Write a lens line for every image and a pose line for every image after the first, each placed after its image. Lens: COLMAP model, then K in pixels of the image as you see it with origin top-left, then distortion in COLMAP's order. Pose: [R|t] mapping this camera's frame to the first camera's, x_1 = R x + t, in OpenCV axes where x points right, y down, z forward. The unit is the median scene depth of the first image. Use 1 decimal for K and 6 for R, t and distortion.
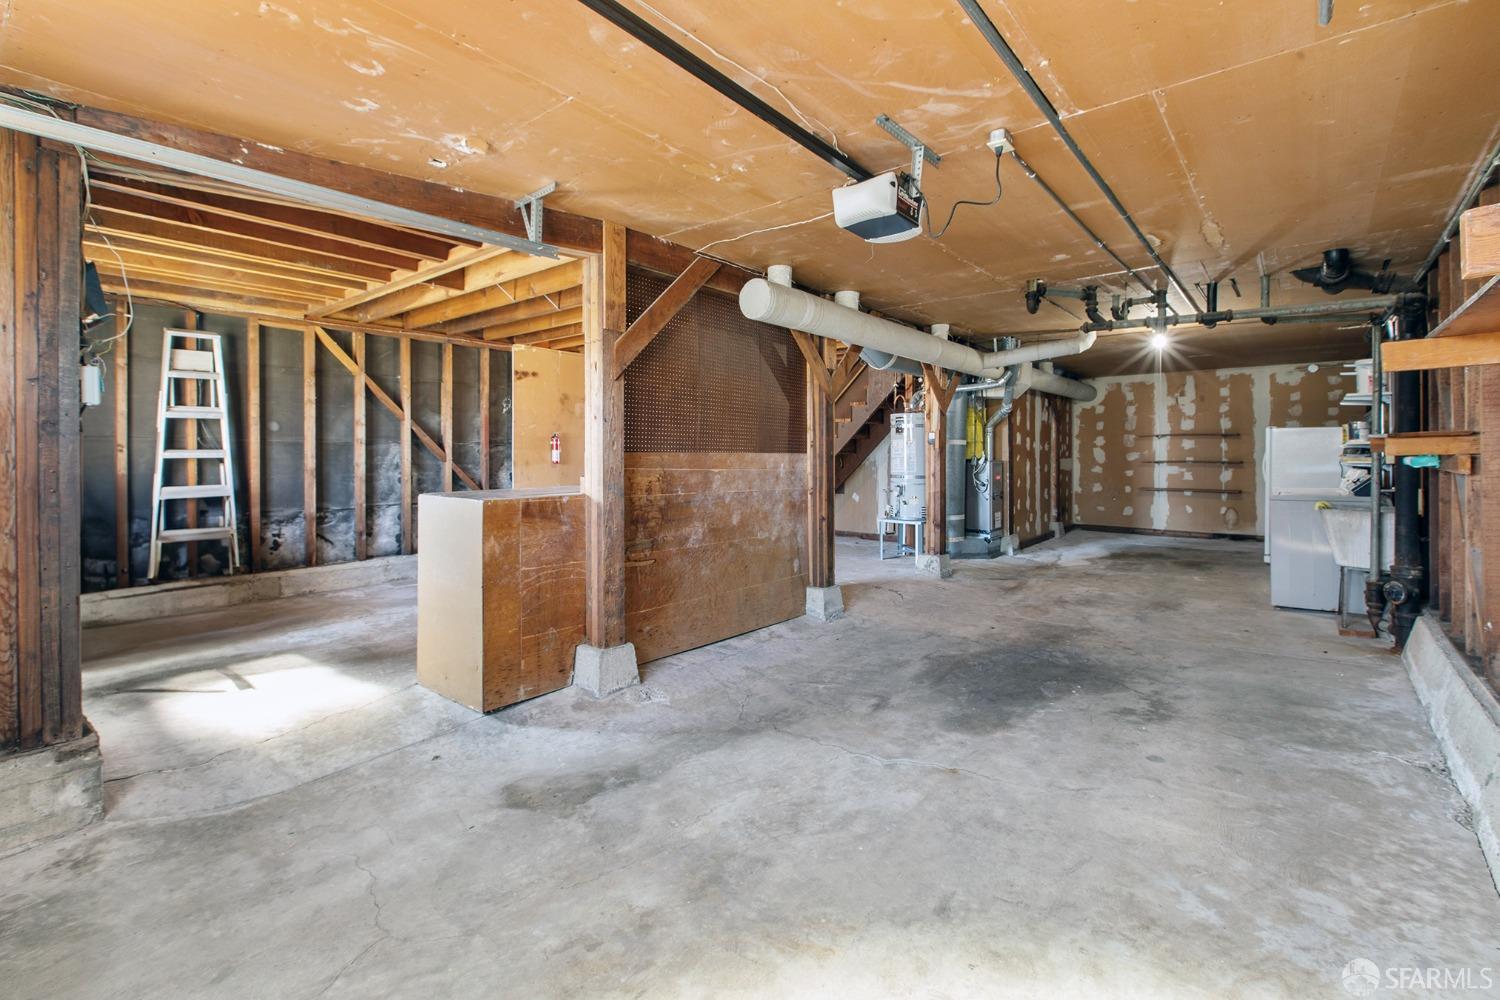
lens RADIAL K [[685.5, 0, 769.9], [0, 685.5, 448.1], [0, 0, 1]] dist [0.001150, -0.000163]
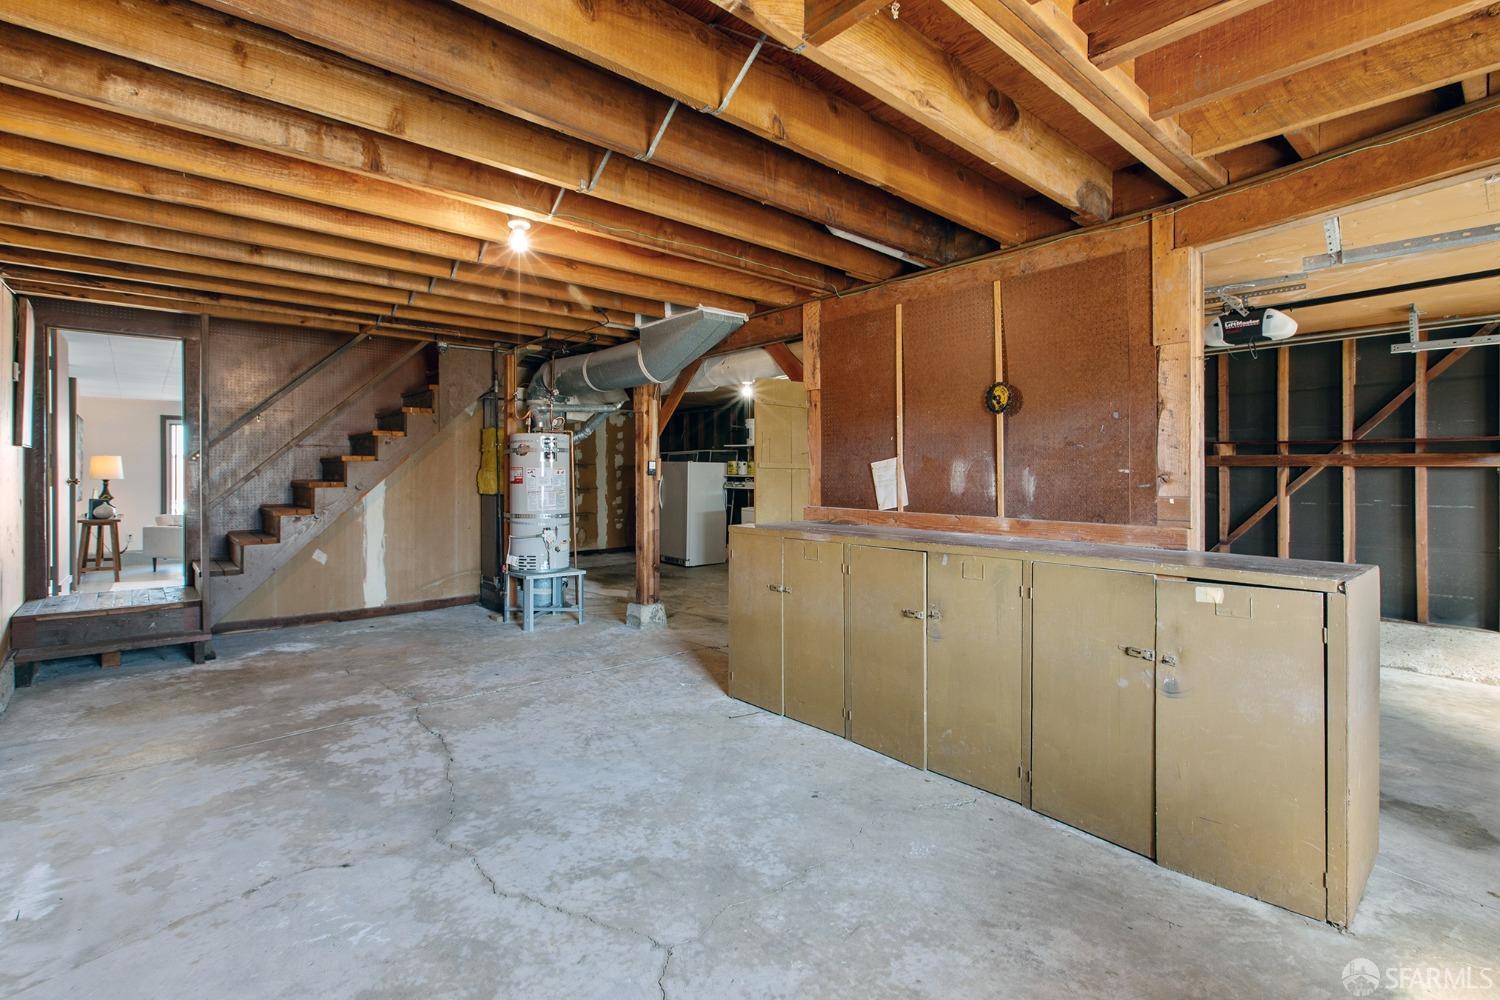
lens RADIAL K [[685.5, 0, 769.9], [0, 685.5, 448.1], [0, 0, 1]] dist [0.001150, -0.000163]
pose [[0.157807, 0.039033, 0.986698, -0.596666], [-0.009991, 0.999230, -0.037931, -0.008830], [-0.987419, -0.003873, 0.158075, 0.717310]]
